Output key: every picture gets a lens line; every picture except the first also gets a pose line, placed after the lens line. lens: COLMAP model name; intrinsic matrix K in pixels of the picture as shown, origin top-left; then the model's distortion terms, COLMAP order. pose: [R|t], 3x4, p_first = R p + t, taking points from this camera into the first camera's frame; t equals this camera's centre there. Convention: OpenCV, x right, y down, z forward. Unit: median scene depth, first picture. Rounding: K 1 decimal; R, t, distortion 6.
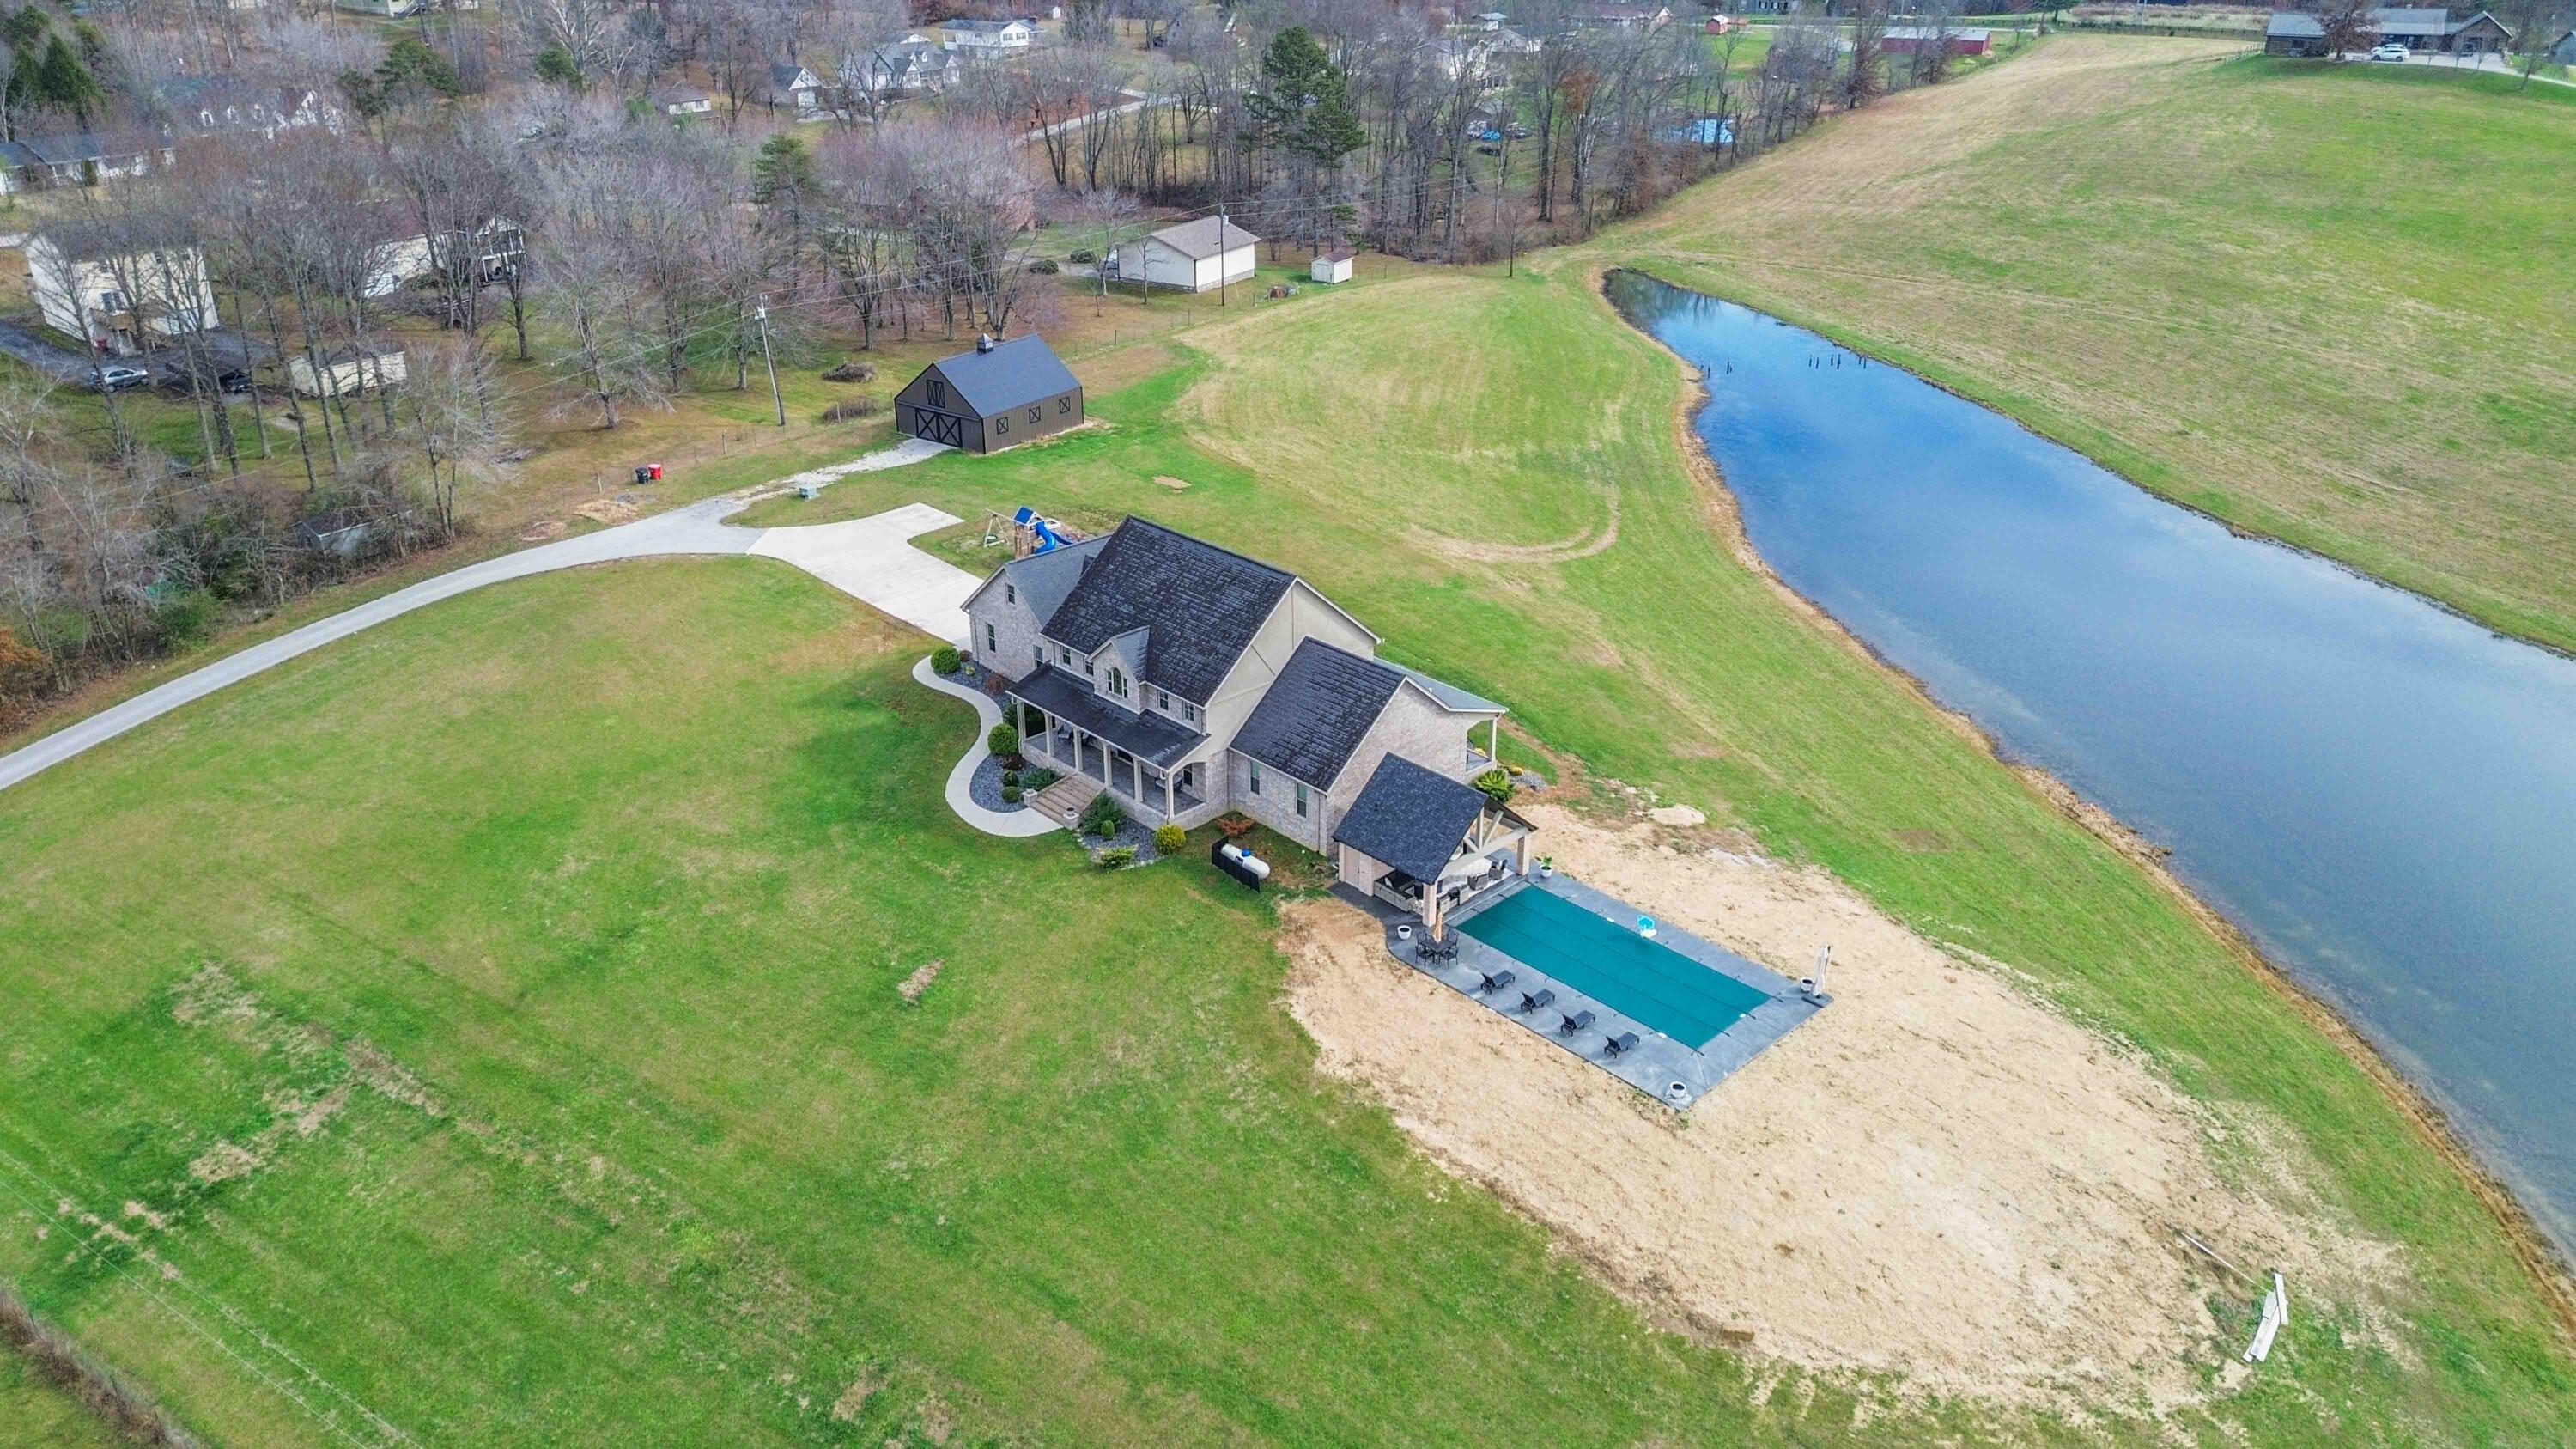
lens RADIAL K [[1826.0, 0, 1289.1], [0, 1826.0, 710.3], [0, 0, 1]] dist [0.077821, -0.070141]
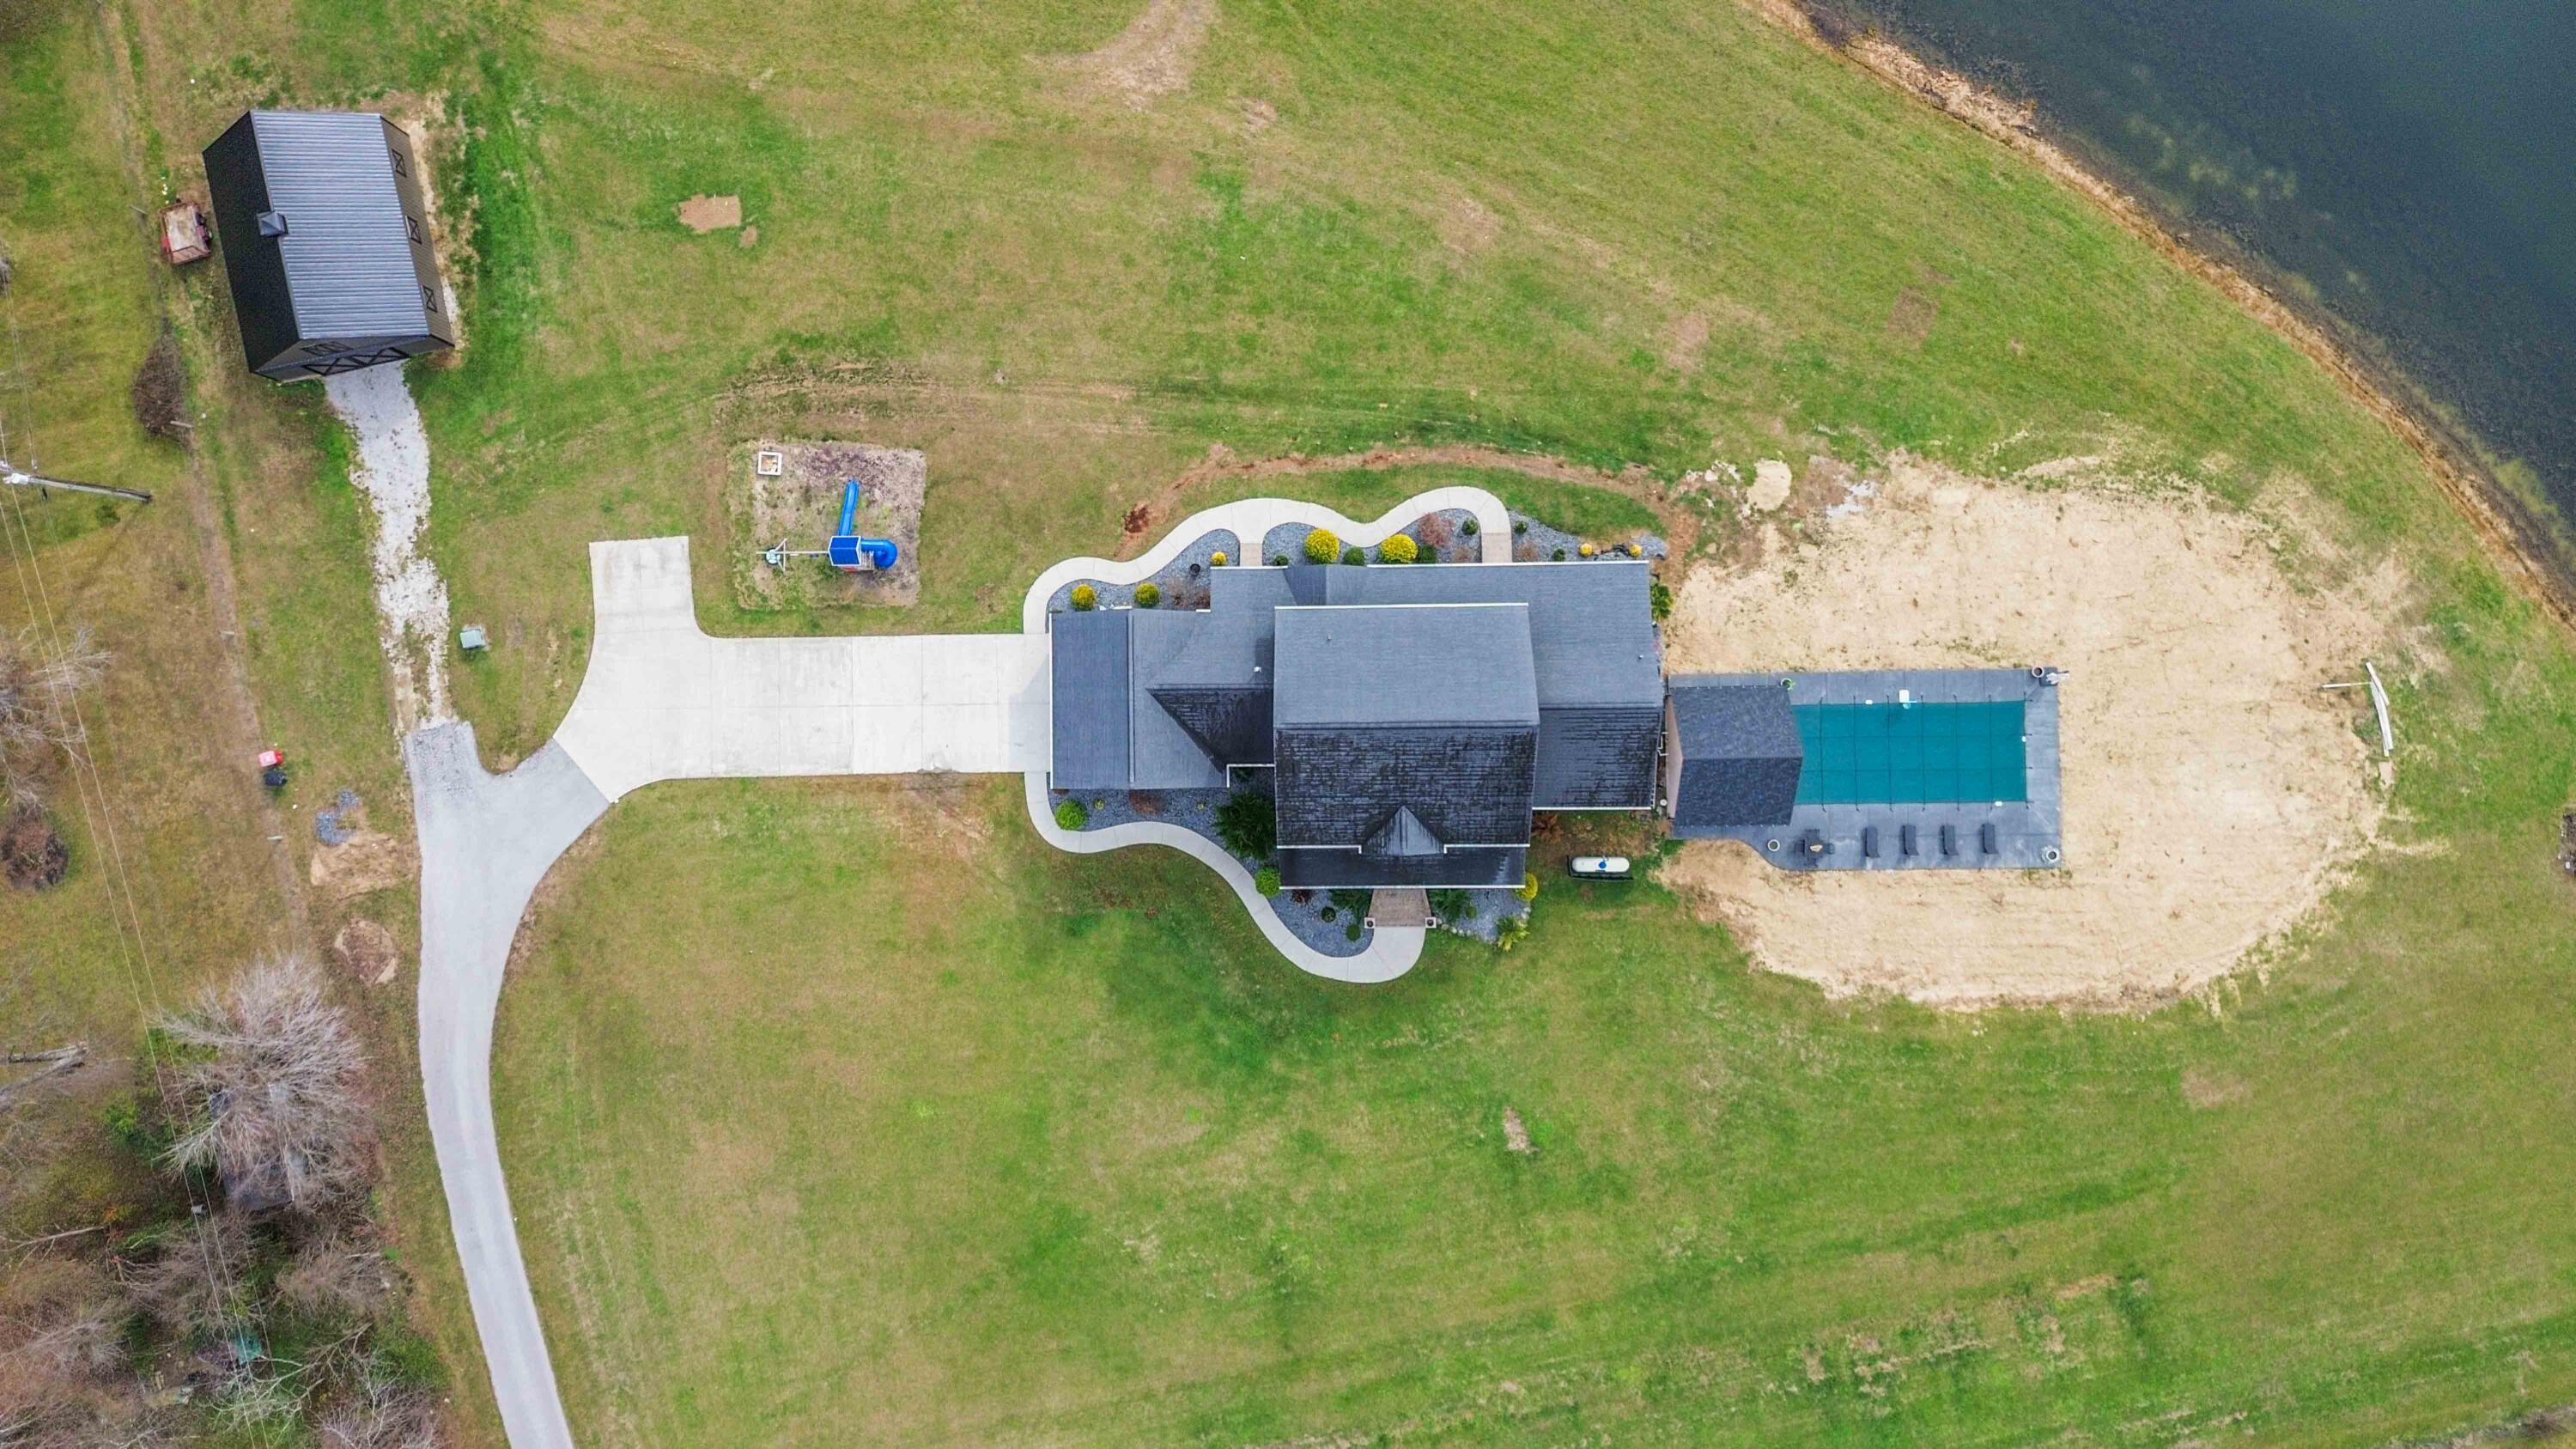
lens RADIAL K [[1831.6, 0, 1298.6], [0, 1831.6, 724.1], [0, 0, 1]] dist [0.042971, -0.002591]
pose [[0.680860, -0.732339, -0.010457, -0.082741], [0.328879, 0.292942, 0.897788, -1.124066], [-0.654422, -0.614707, 0.440304, 0.709578]]
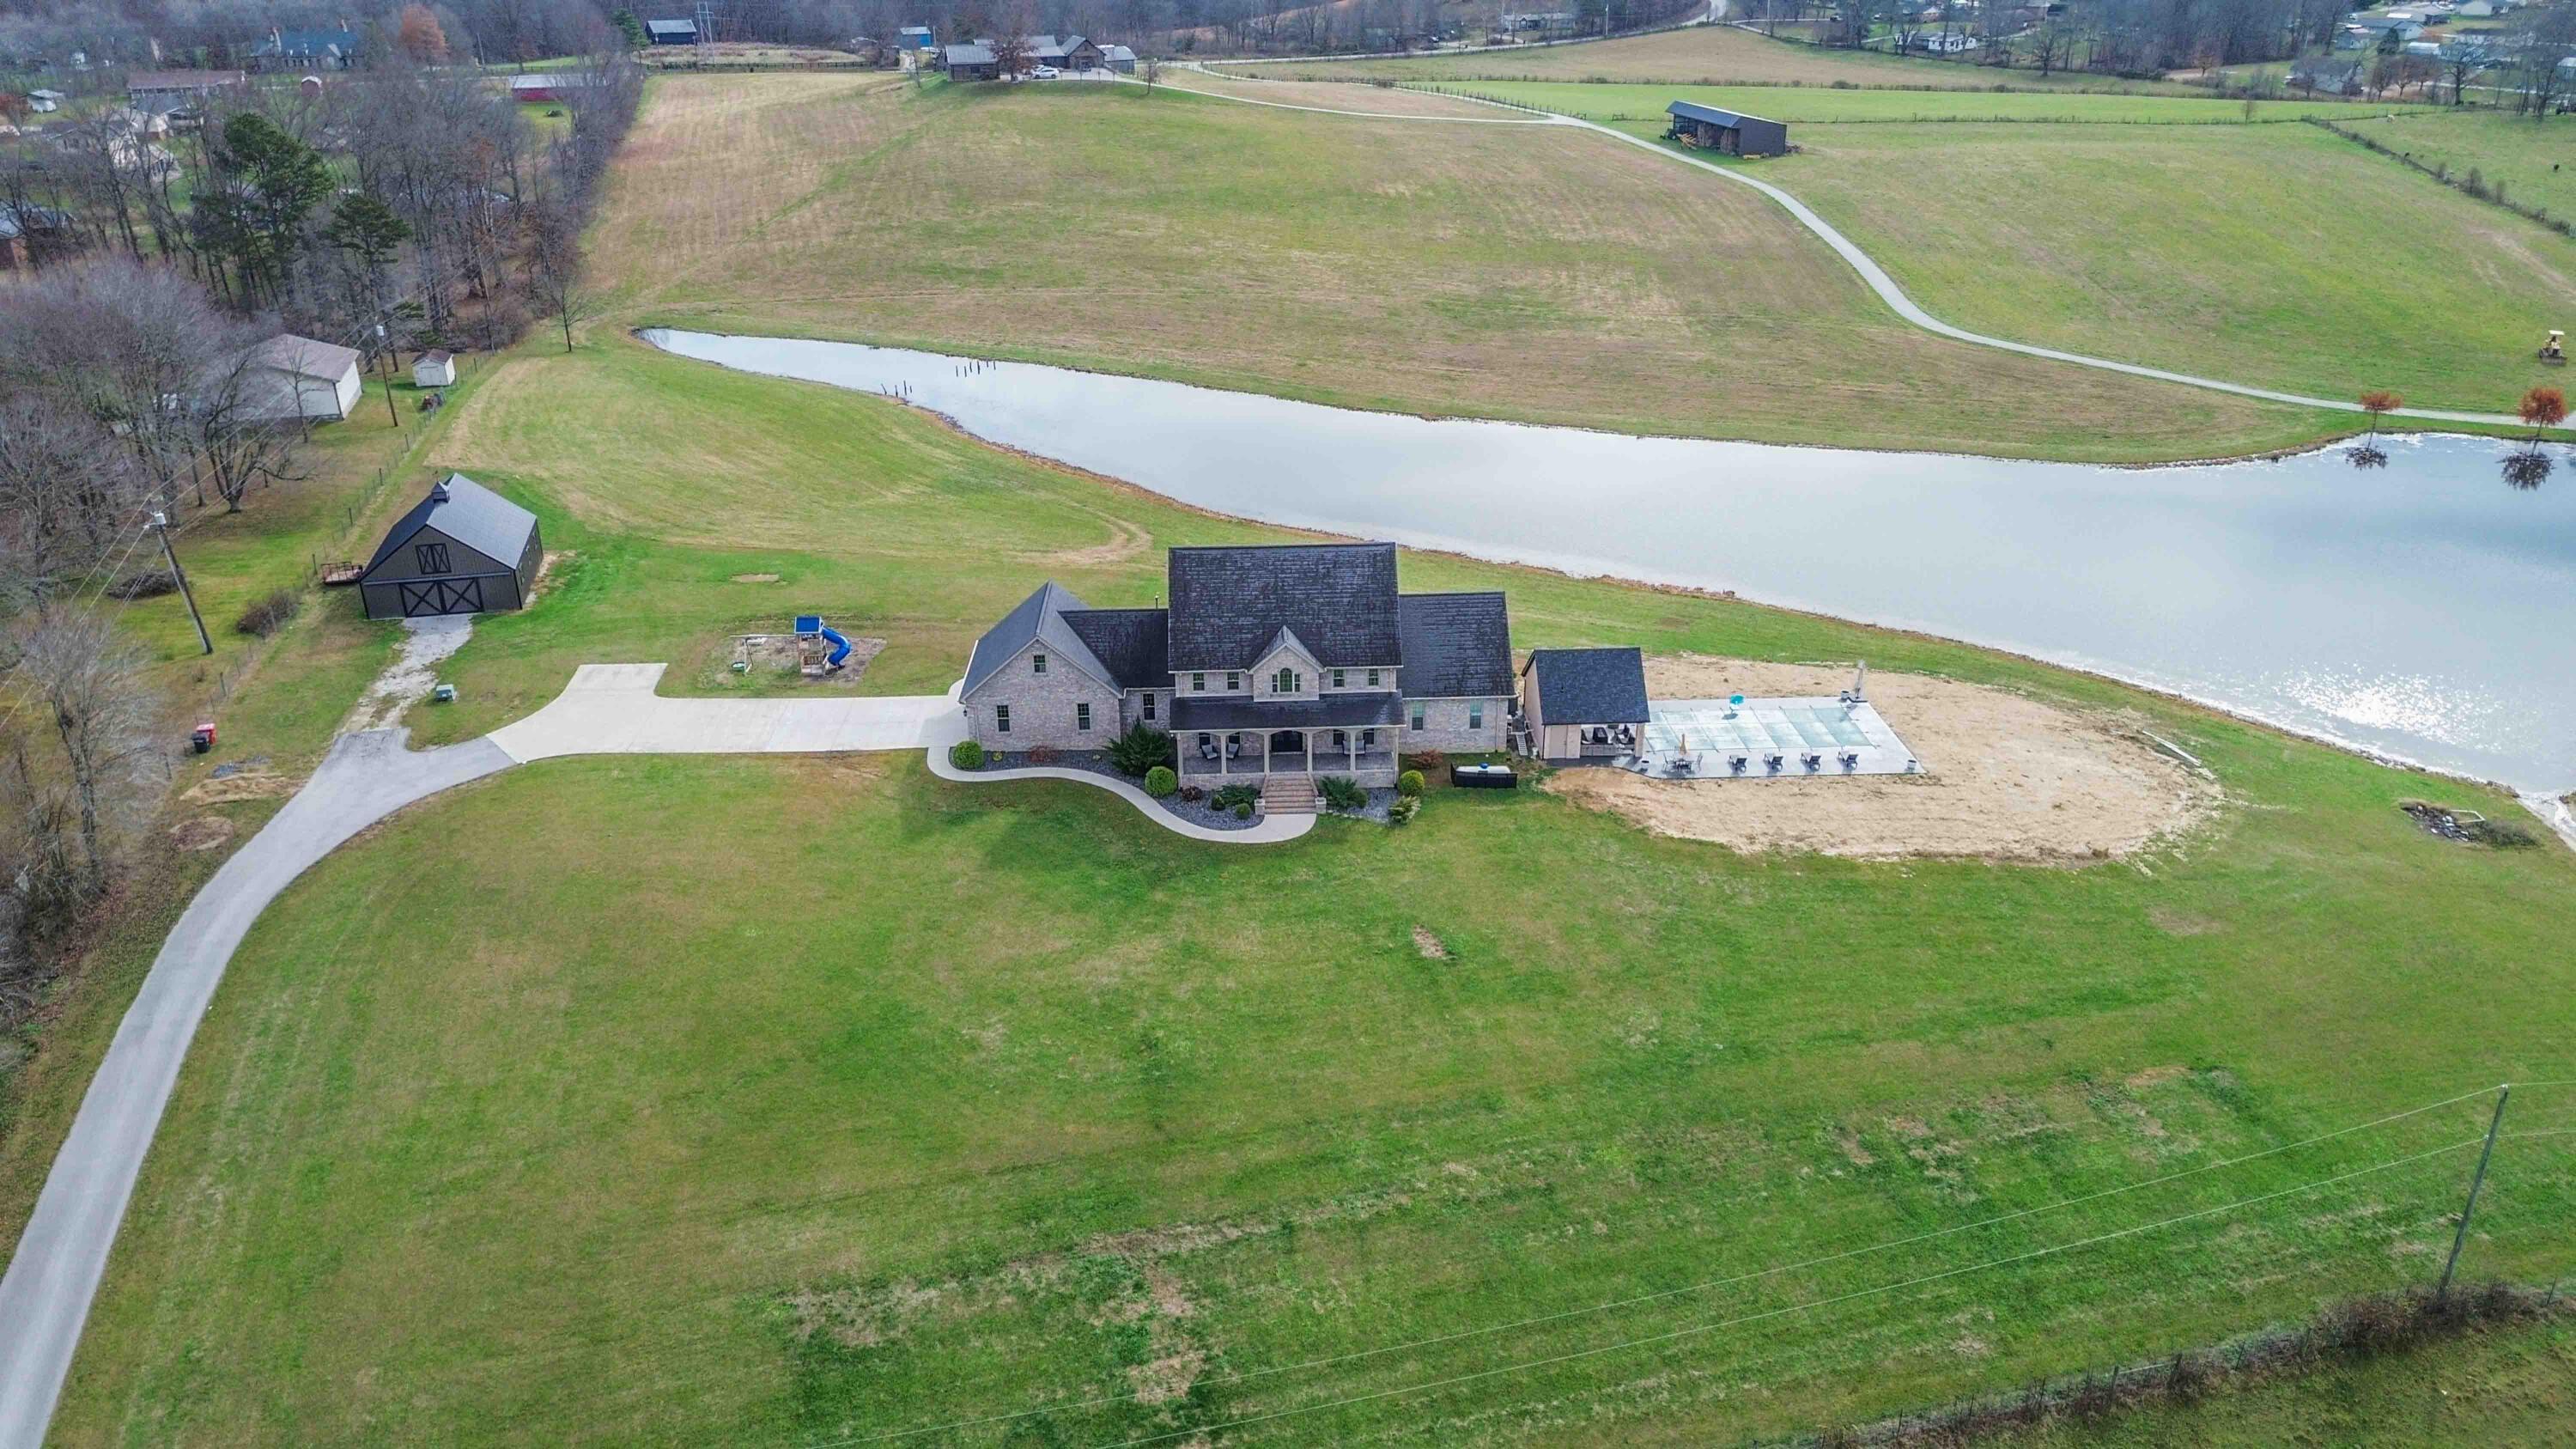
lens RADIAL K [[1826.0, 0, 1289.1], [0, 1826.0, 710.3], [0, 0, 1]] dist [0.077821, -0.070141]
pose [[0.661395, -0.307190, 0.684245, -0.972793], [0.319798, 0.940699, 0.113206, -0.140224], [-0.678444, 0.143946, 0.720412, 0.232991]]
